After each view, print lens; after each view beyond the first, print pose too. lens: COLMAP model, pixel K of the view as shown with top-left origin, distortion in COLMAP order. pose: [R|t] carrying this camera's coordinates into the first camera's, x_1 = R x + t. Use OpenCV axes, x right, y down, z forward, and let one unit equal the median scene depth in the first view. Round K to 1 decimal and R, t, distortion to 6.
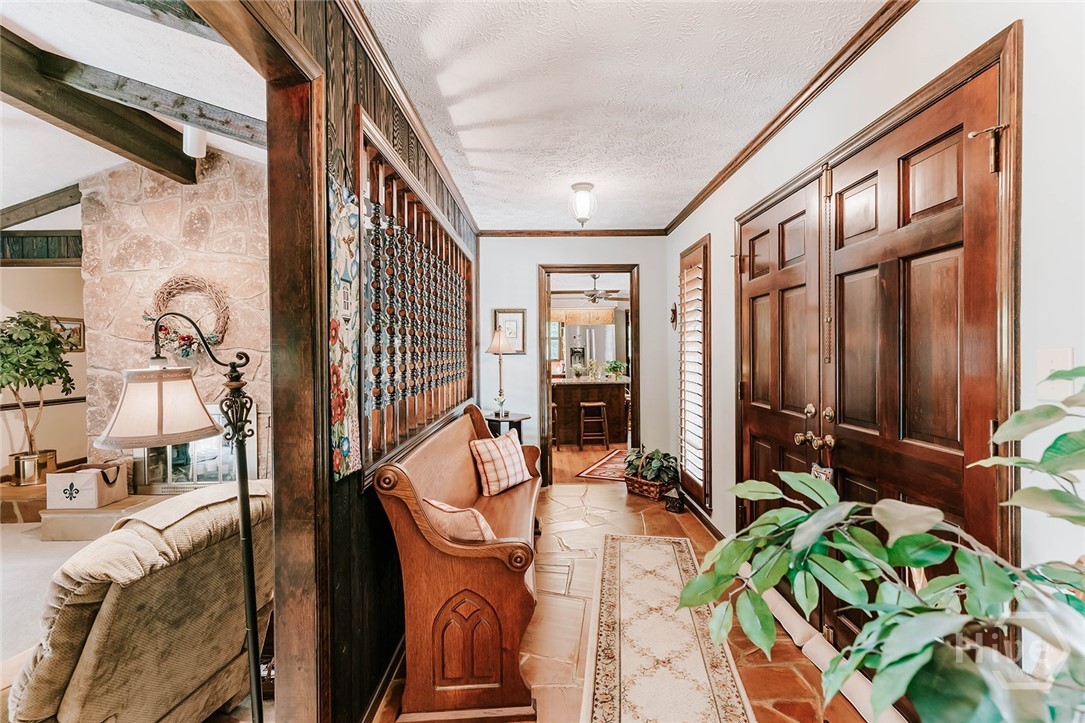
lens RADIAL K [[490.8, 0, 539.7], [0, 490.8, 355.1], [0, 0, 1]] dist [0.004762, 0.000738]
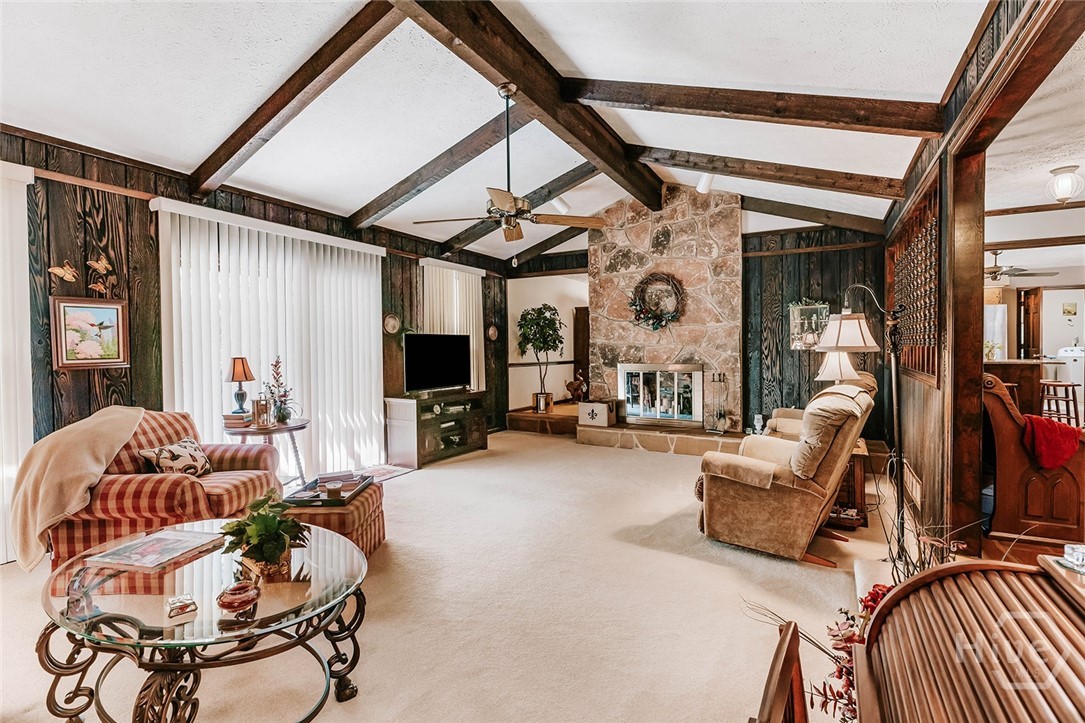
lens RADIAL K [[490.8, 0, 539.7], [0, 490.8, 355.1], [0, 0, 1]] dist [0.004762, 0.000738]
pose [[0.873349, 0.018179, -0.486756, -0.304665], [-0.013912, 0.999827, 0.012380, 0.061571], [0.486896, -0.004040, 0.873450, -0.424750]]
